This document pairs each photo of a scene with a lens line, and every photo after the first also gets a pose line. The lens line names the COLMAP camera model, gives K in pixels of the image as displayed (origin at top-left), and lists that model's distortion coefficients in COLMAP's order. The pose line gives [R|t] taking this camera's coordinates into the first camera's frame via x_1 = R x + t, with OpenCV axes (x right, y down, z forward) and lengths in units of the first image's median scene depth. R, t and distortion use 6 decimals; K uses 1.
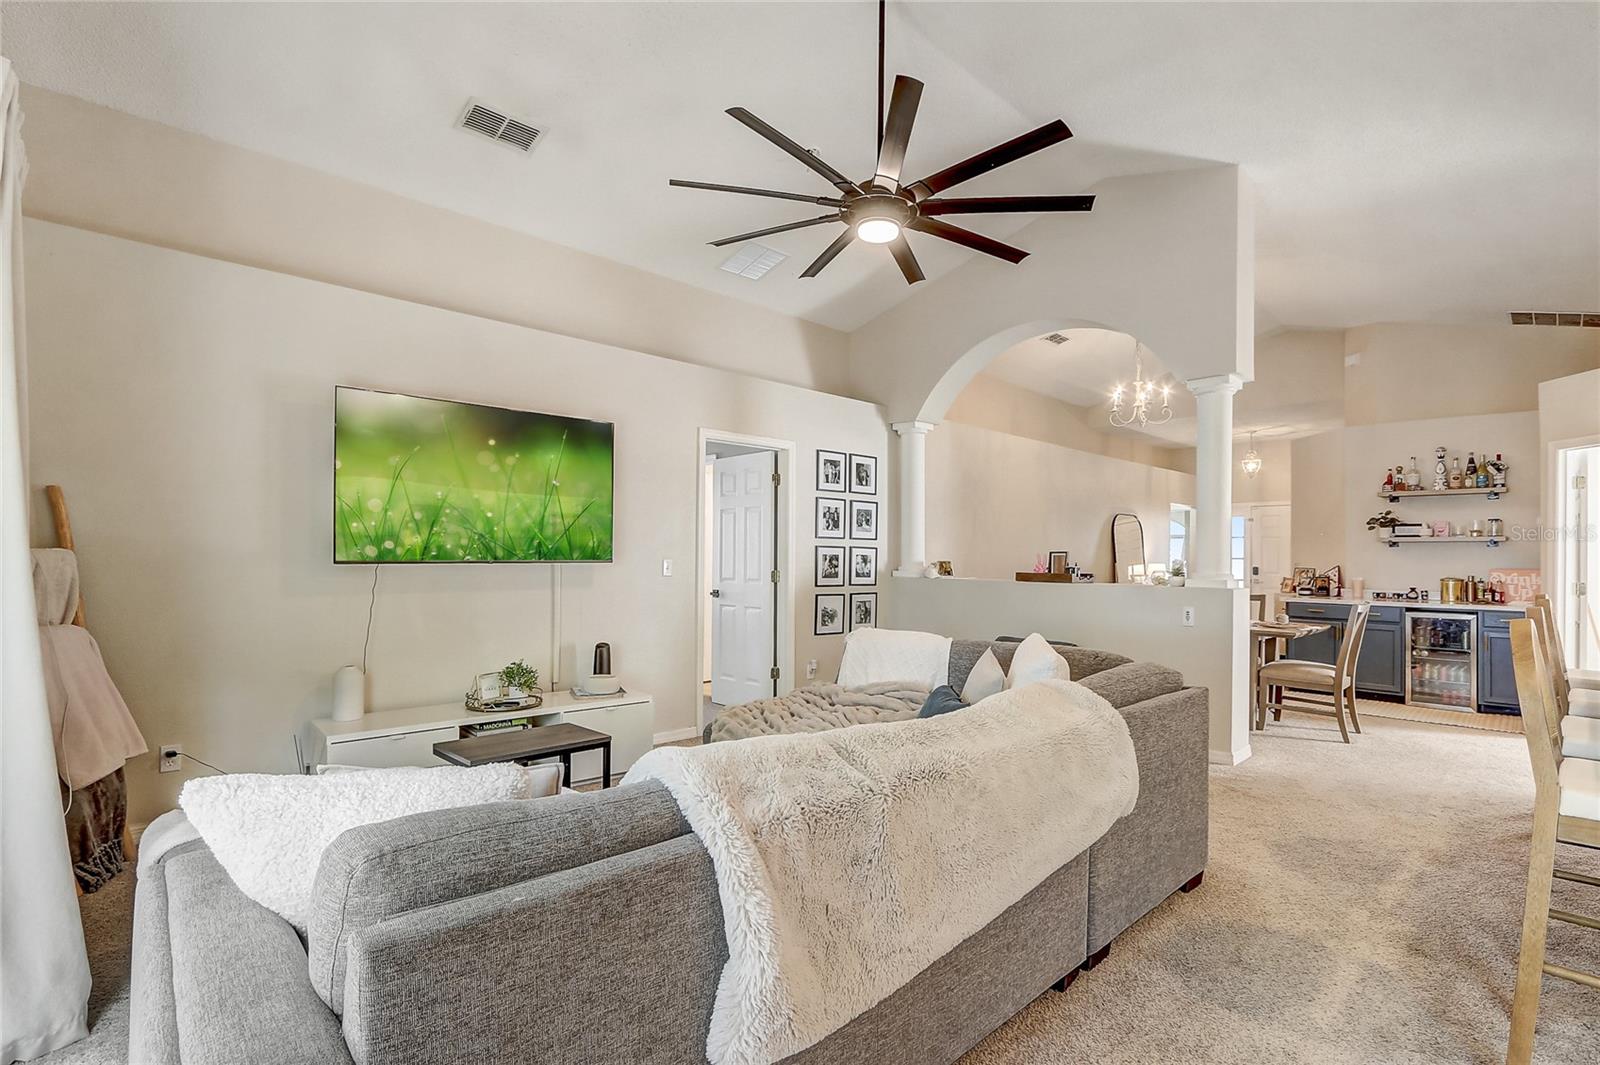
lens RADIAL K [[746.4, 0, 800.4], [0, 746.4, 552.6], [0, 0, 1]] dist [-0.018148, 0.001986]
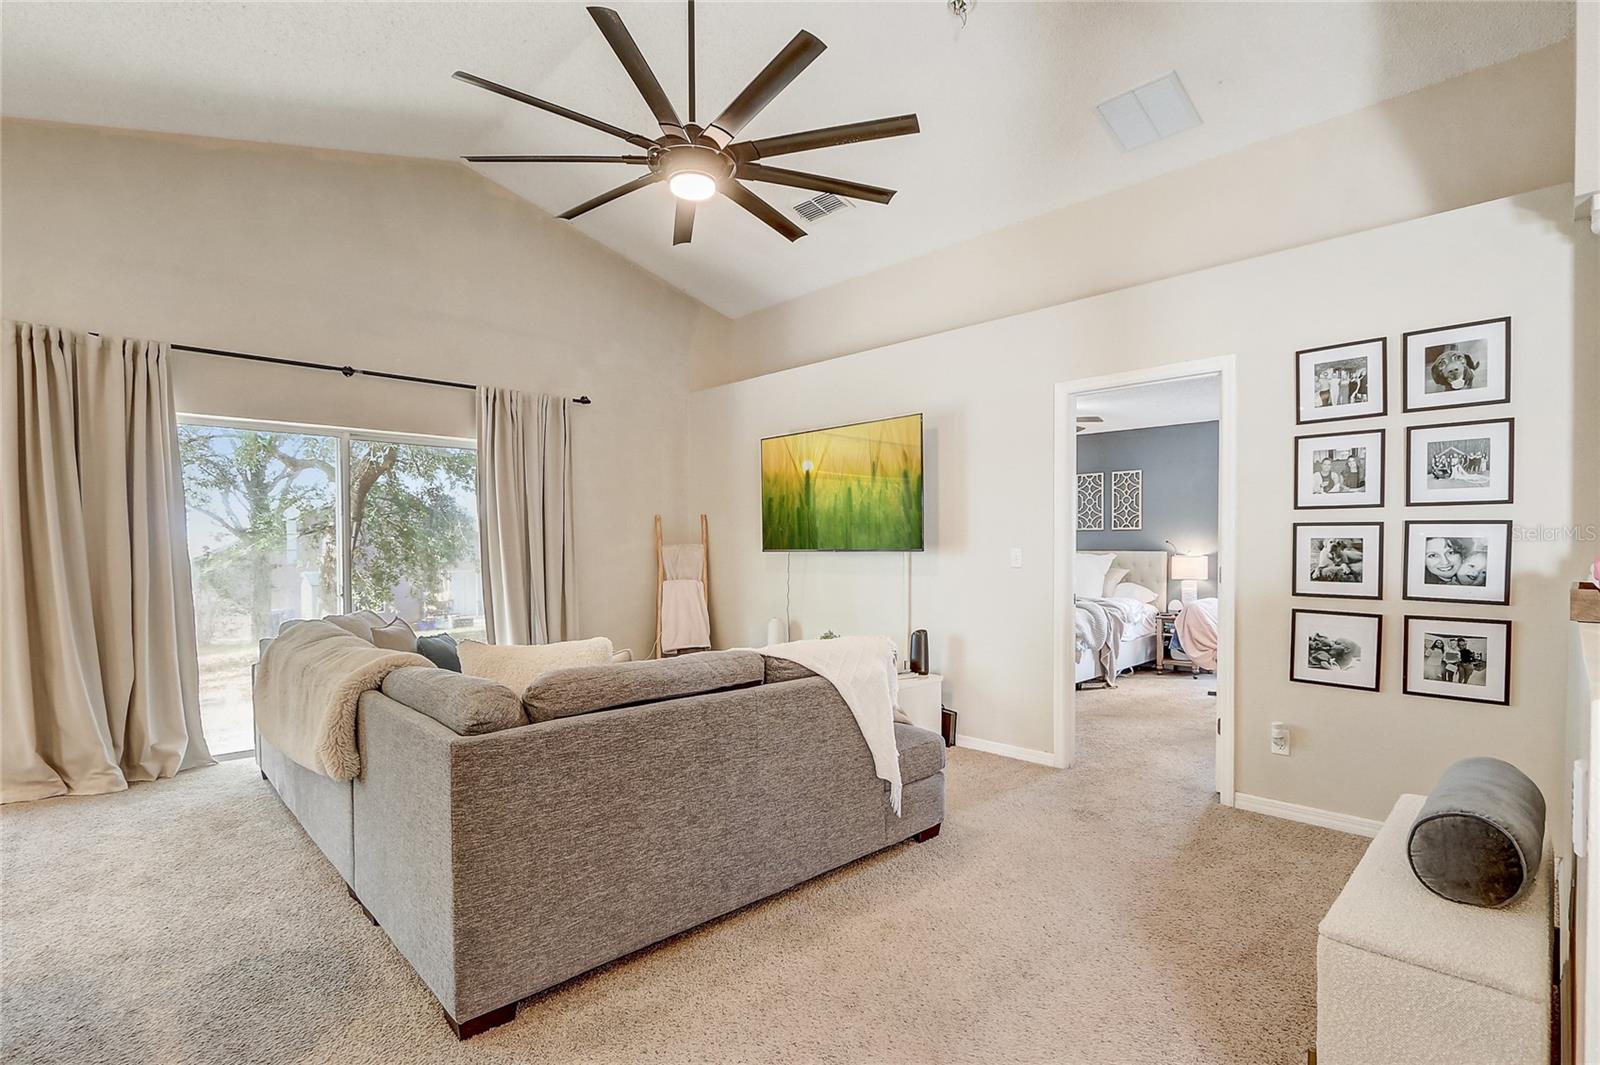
lens RADIAL K [[746.4, 0, 807.7], [0, 746.4, 559.7], [0, 0, 1]] dist [-0.018148, 0.001986]
pose [[0.022184, 0.010350, -0.999700, 0.534185], [0.007236, 0.999919, 0.010513, 0.009268], [0.999728, -0.007467, 0.022107, 0.575576]]
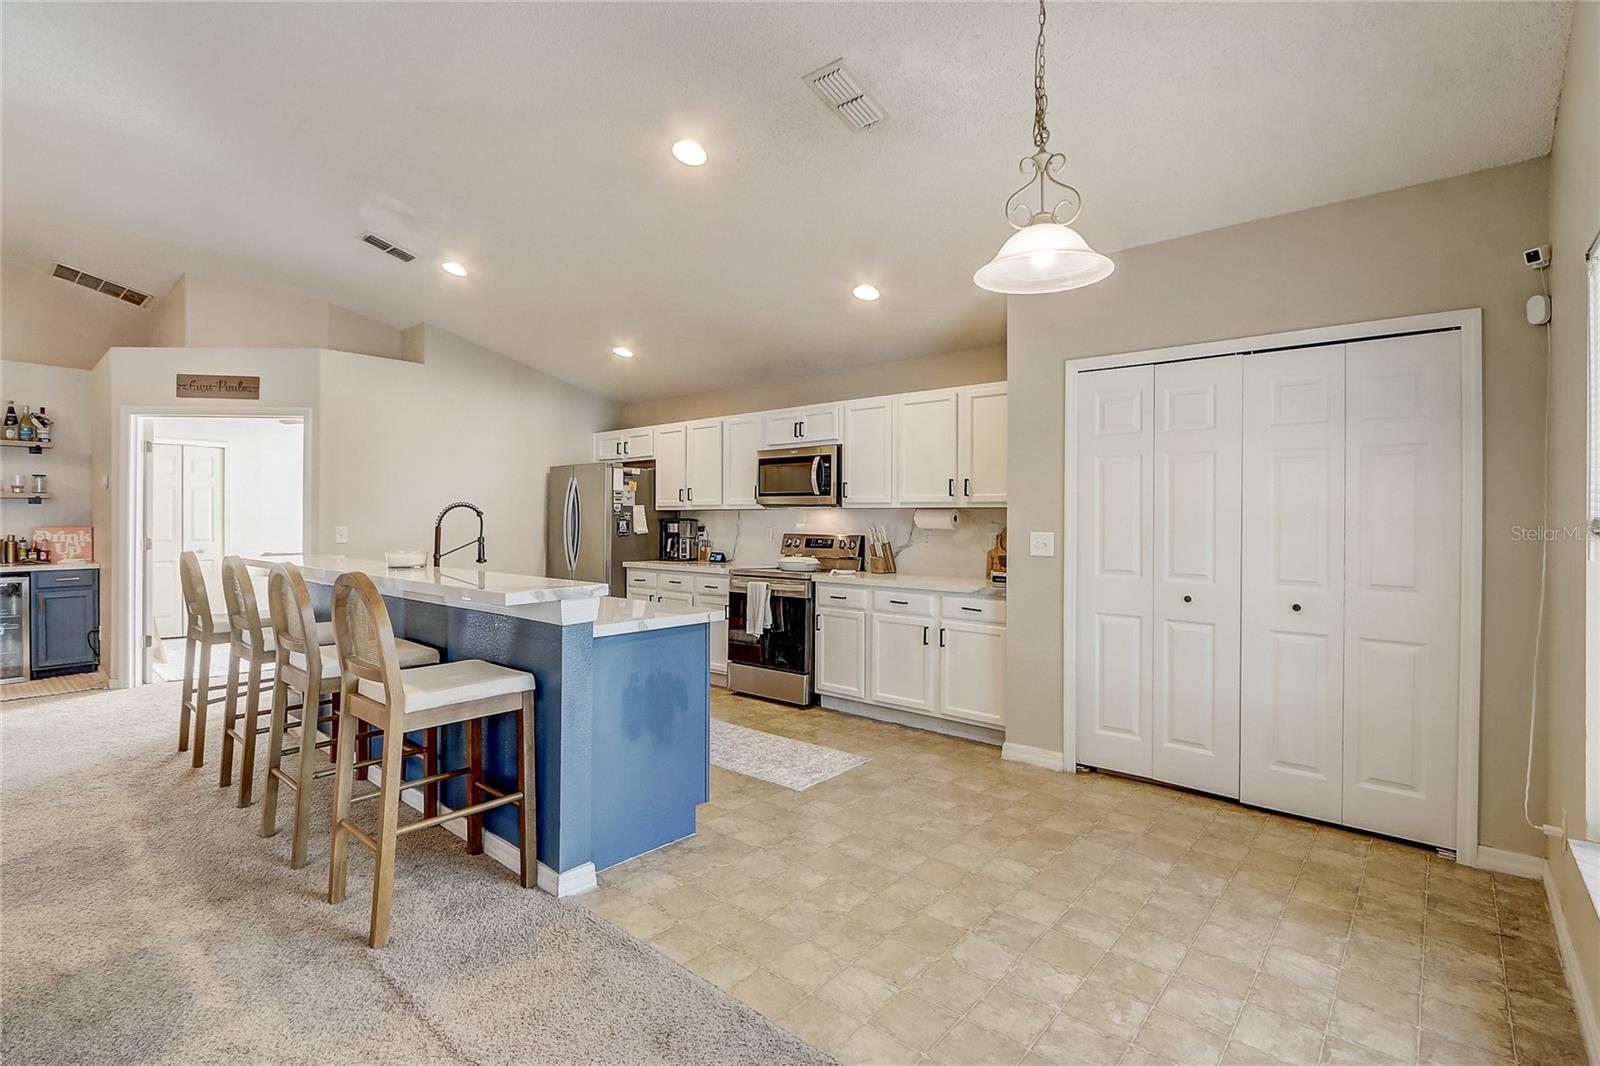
lens RADIAL K [[746.4, 0, 806.2], [0, 746.4, 514.1], [0, 0, 1]] dist [-0.018148, 0.001986]
pose [[-0.095413, -0.004577, 0.995427, -0.098523], [-0.006347, 0.999972, 0.003990, -0.004748], [-0.995418, -0.005938, -0.095440, 0.099902]]
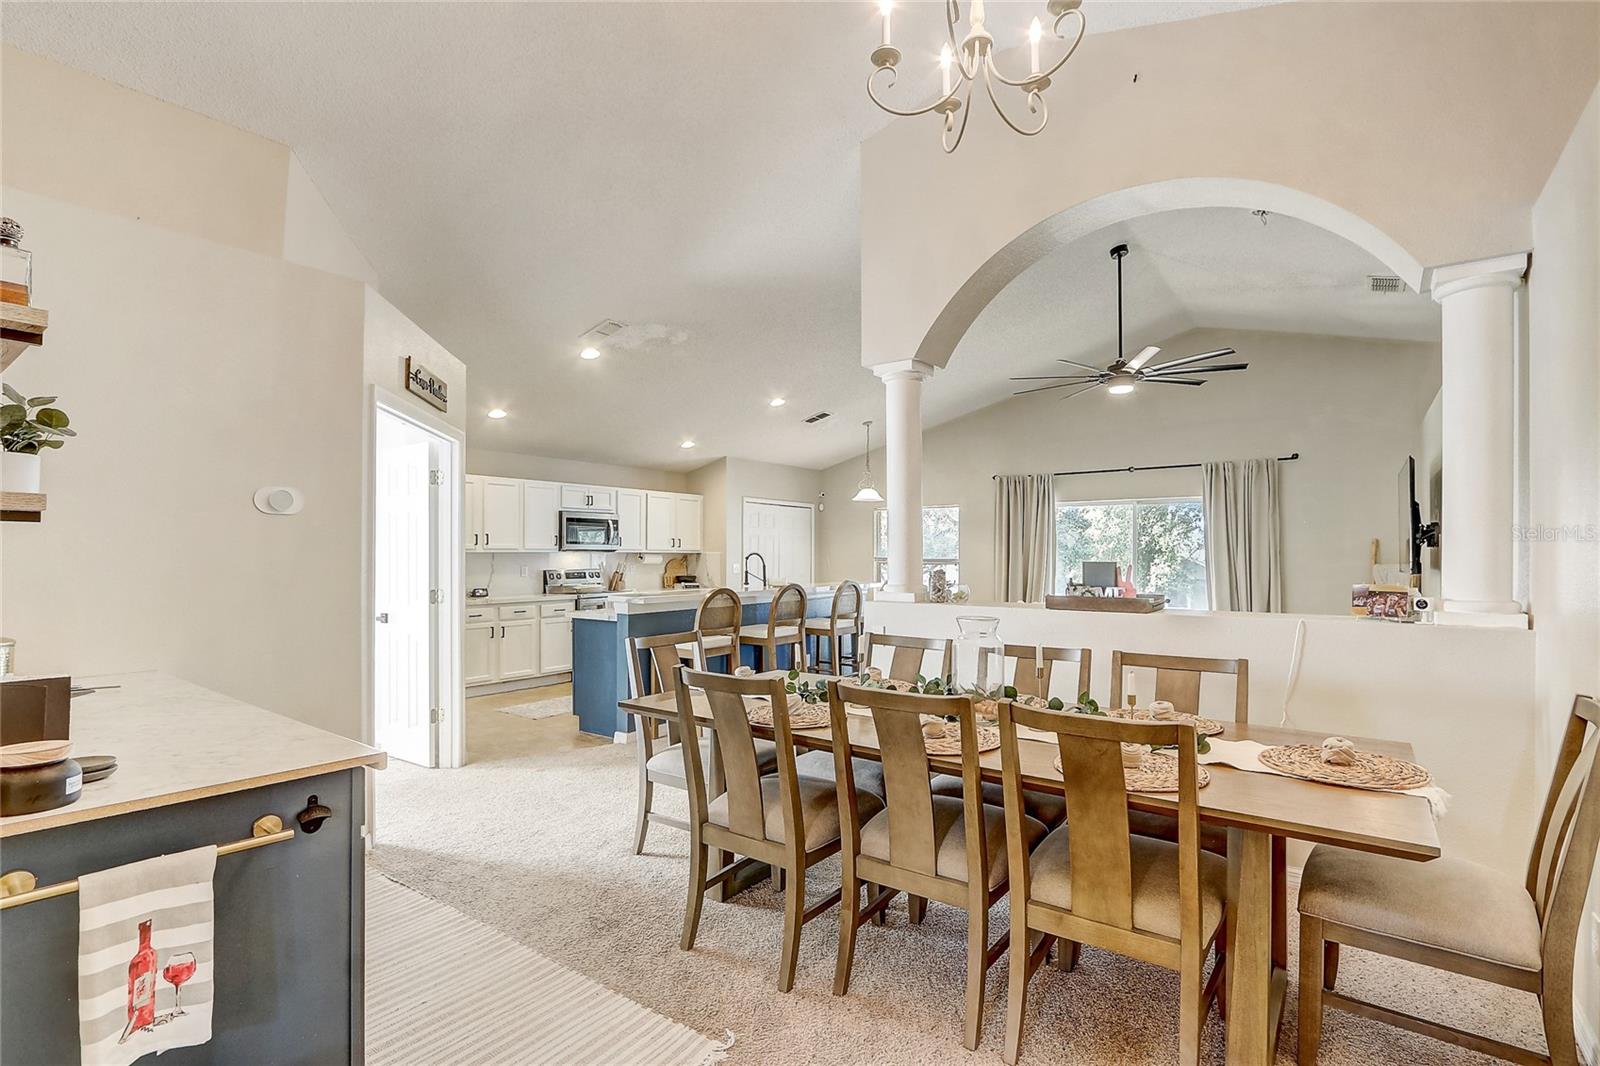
lens RADIAL K [[746.4, 0, 784.9], [0, 746.4, 547.7], [0, 0, 1]] dist [-0.018148, 0.001986]
pose [[-0.988243, -0.012120, -0.152410, 0.627362], [-0.010539, 0.999882, -0.011178, -0.004957], [0.152528, -0.009440, -0.988254, 1.377946]]
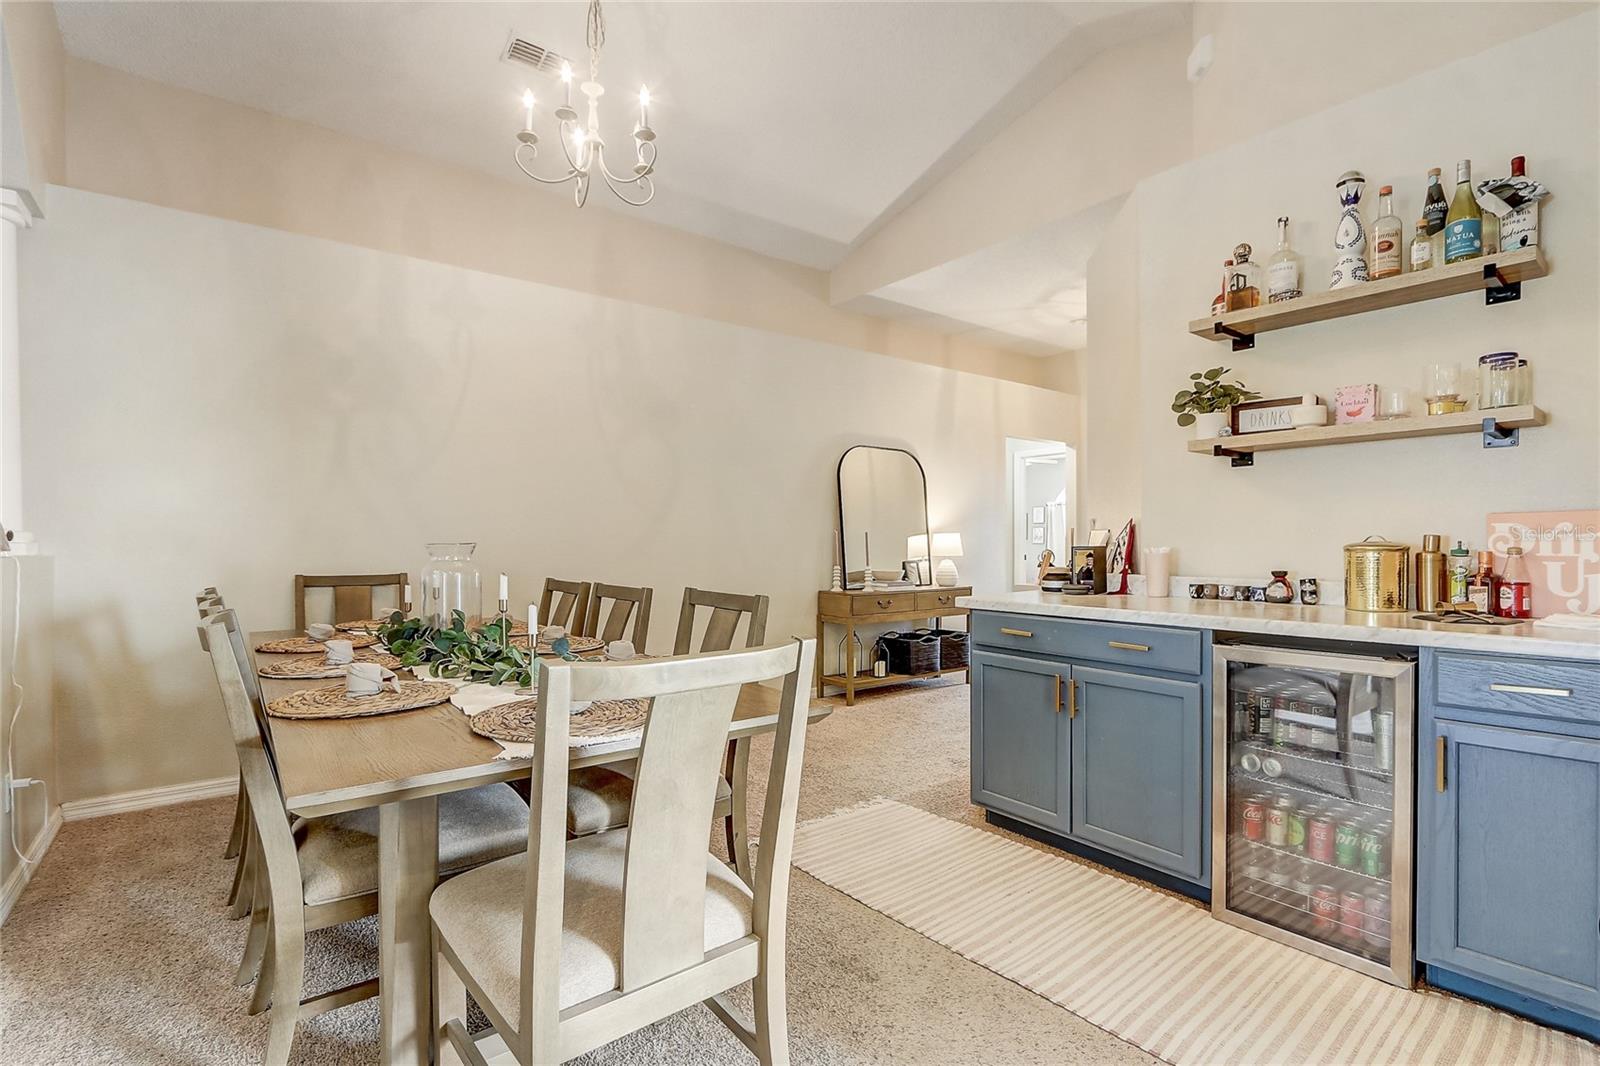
lens RADIAL K [[746.4, 0, 791.8], [0, 746.4, 552.5], [0, 0, 1]] dist [-0.018148, 0.001986]
pose [[0.993896, -0.009976, -0.109870, 0.672115], [0.011671, 0.999822, 0.014795, 0.031765], [0.109703, -0.015987, 0.993836, 0.648106]]
